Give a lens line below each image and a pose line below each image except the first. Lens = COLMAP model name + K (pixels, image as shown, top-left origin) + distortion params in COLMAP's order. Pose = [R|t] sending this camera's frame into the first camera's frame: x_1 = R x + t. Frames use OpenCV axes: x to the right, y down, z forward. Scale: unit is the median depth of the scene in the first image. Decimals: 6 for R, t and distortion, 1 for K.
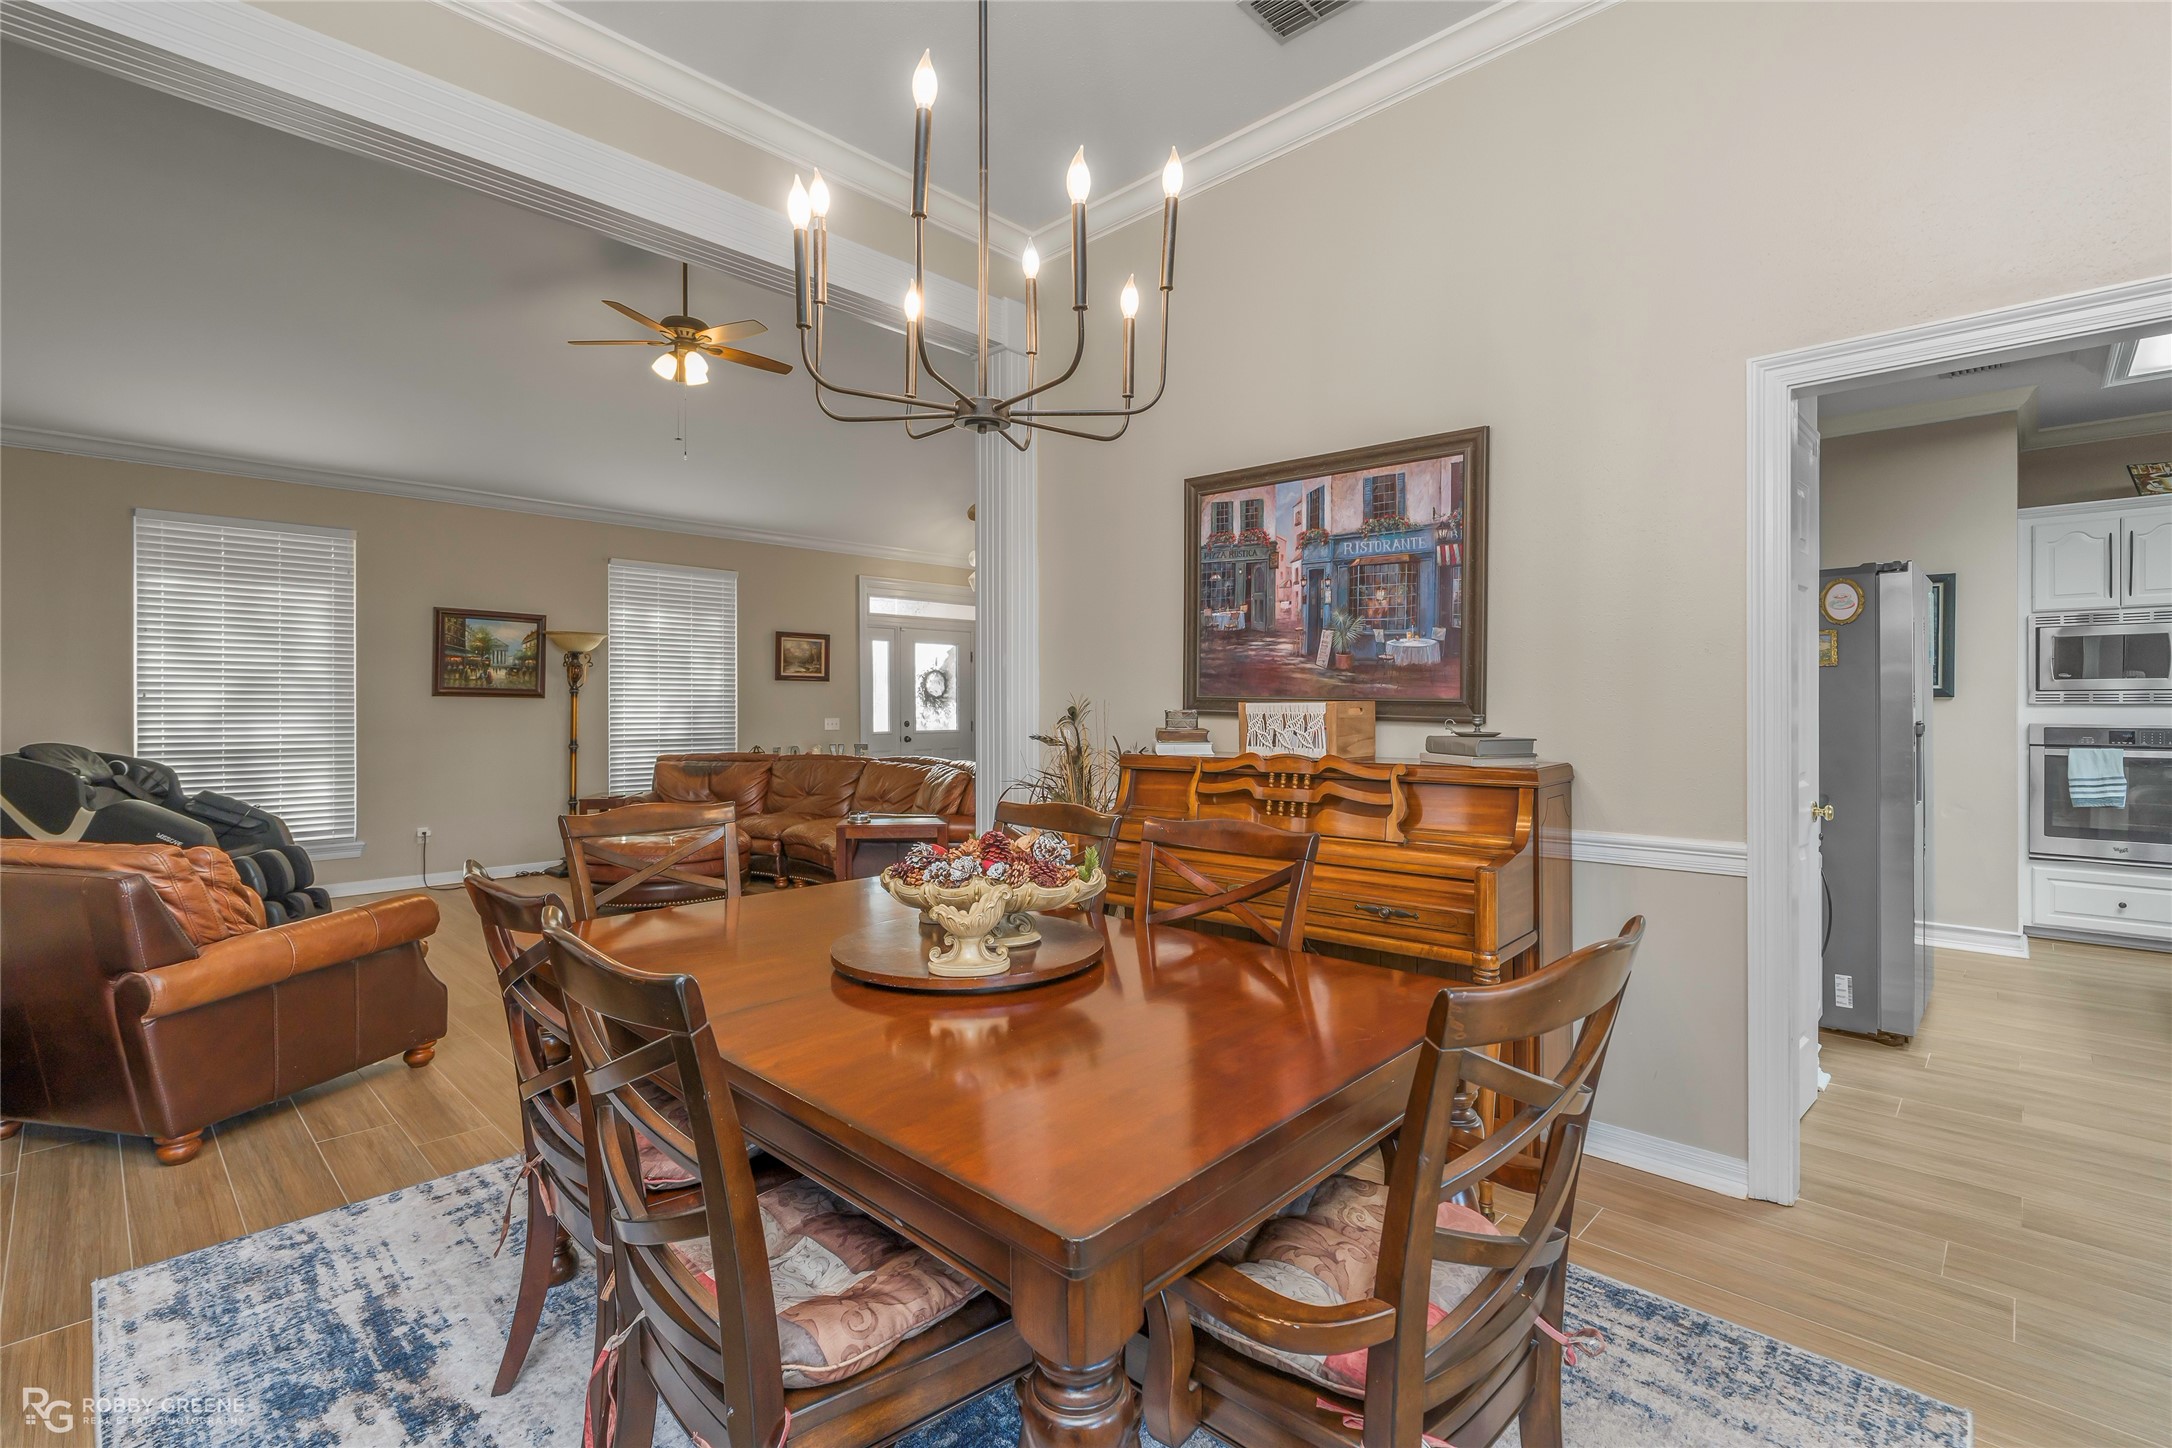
lens RADIAL K [[982.5, 0, 1090.1], [0, 982.5, 716.5], [0, 0, 1]] dist [-0.000085, 0.000658]
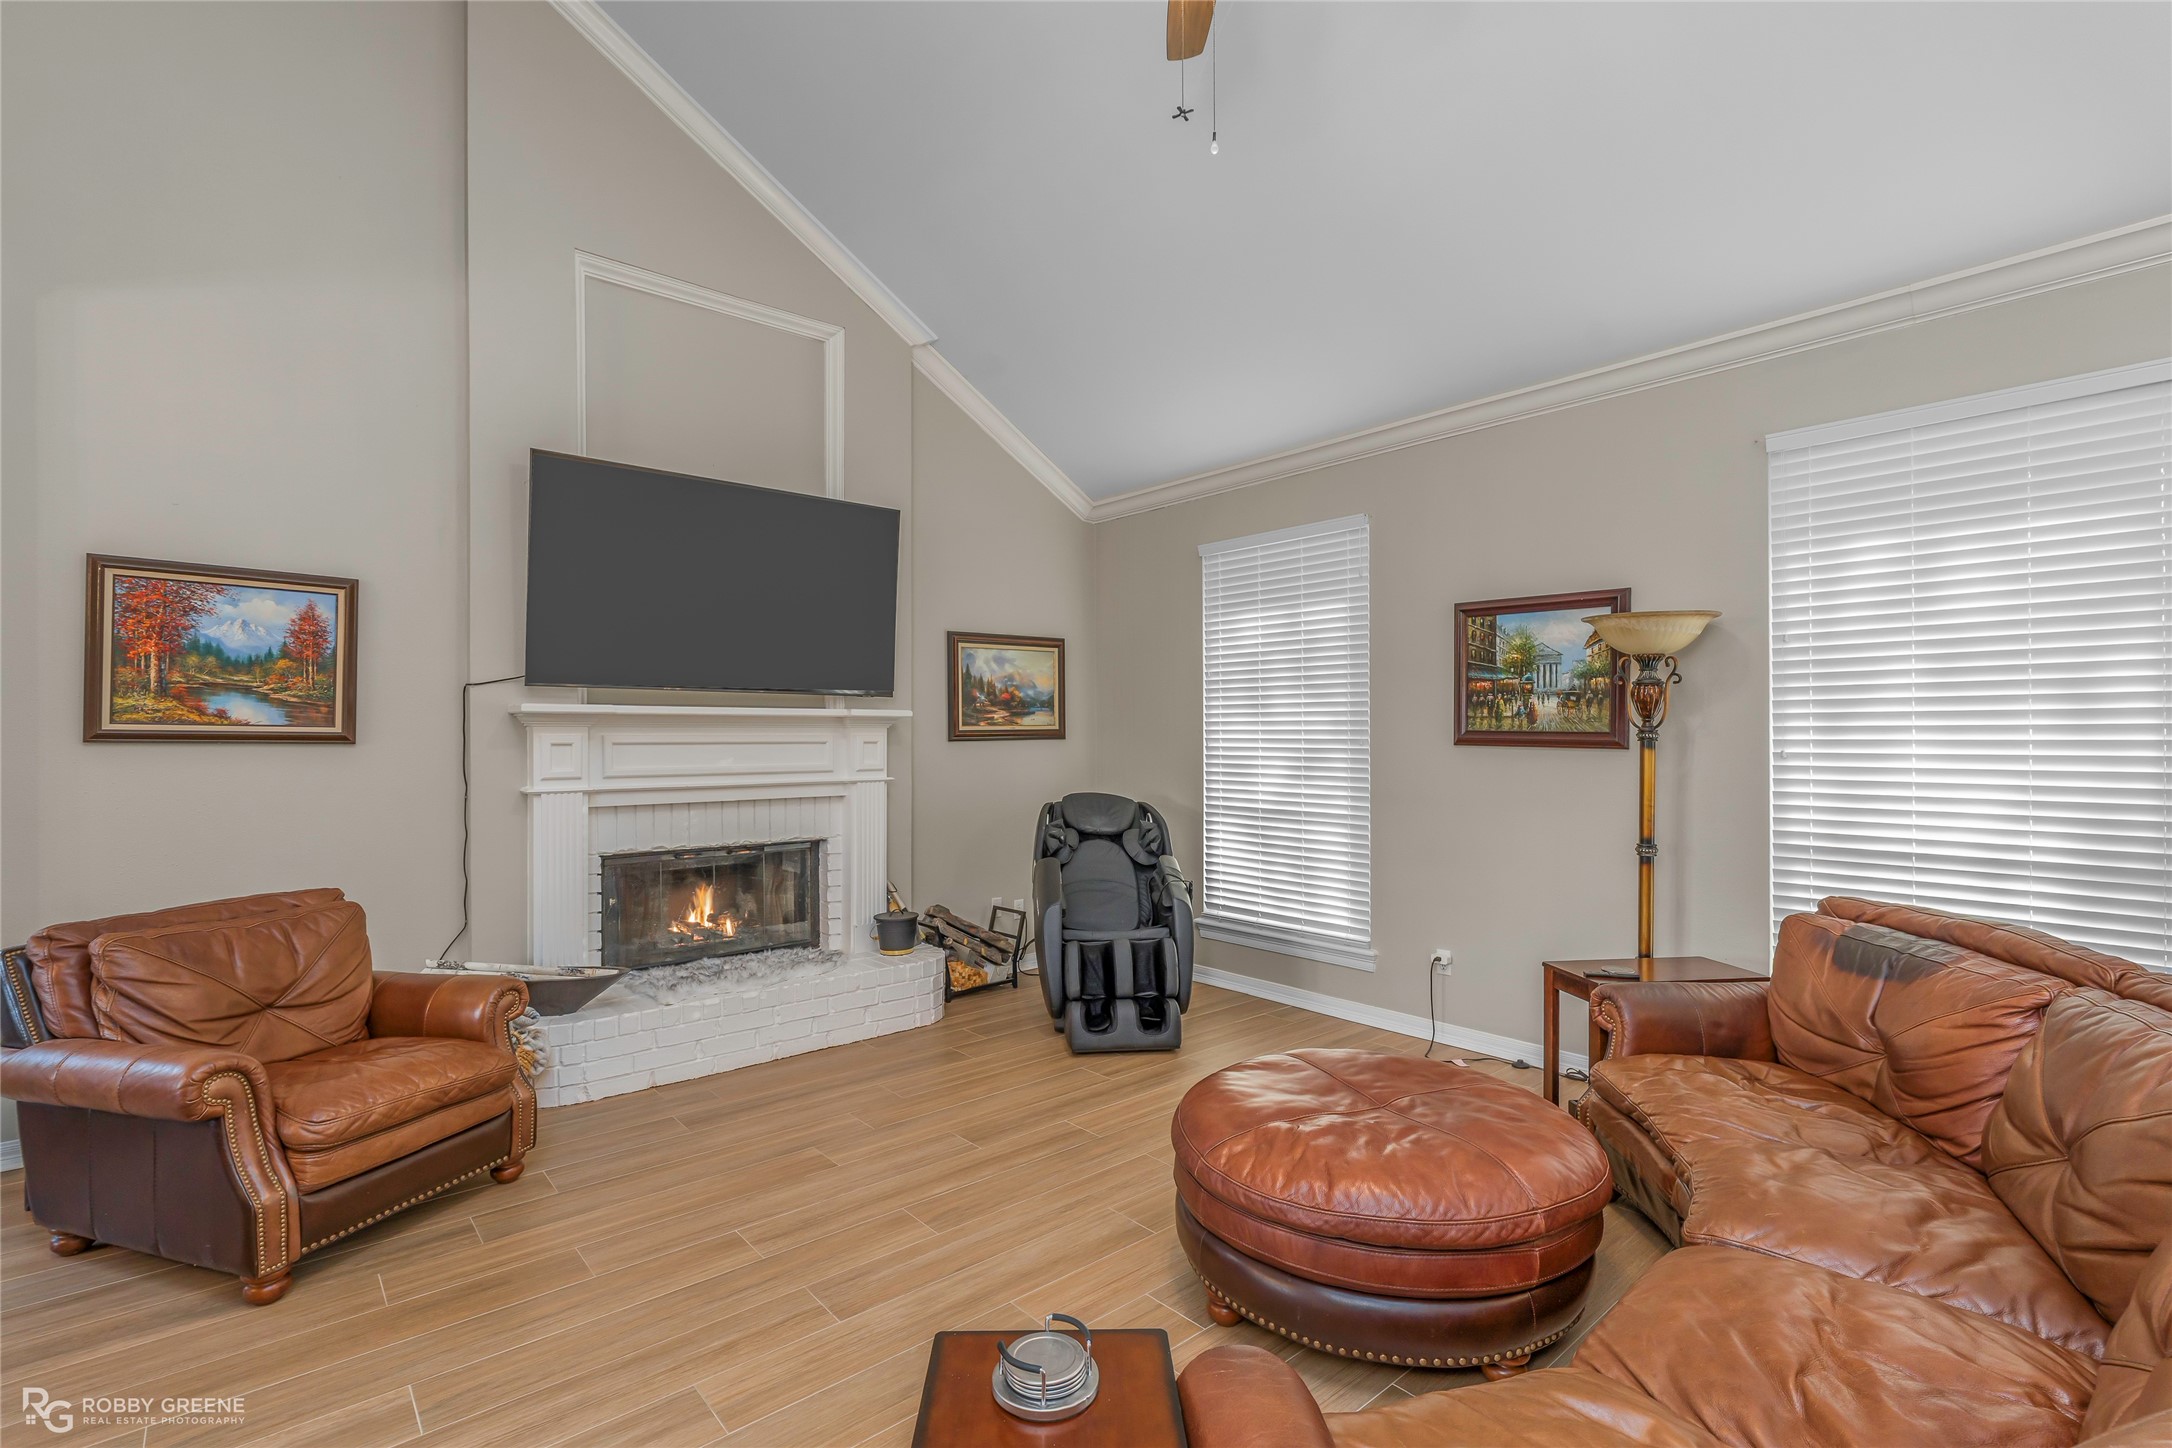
lens RADIAL K [[982.5, 0, 1090.1], [0, 982.5, 716.5], [0, 0, 1]] dist [-0.000085, 0.000658]
pose [[-0.089368, -0.016806, -0.995857, -0.013898], [-0.006646, 0.999845, -0.016277, -0.026215], [0.995976, 0.005164, -0.089466, 0.791057]]
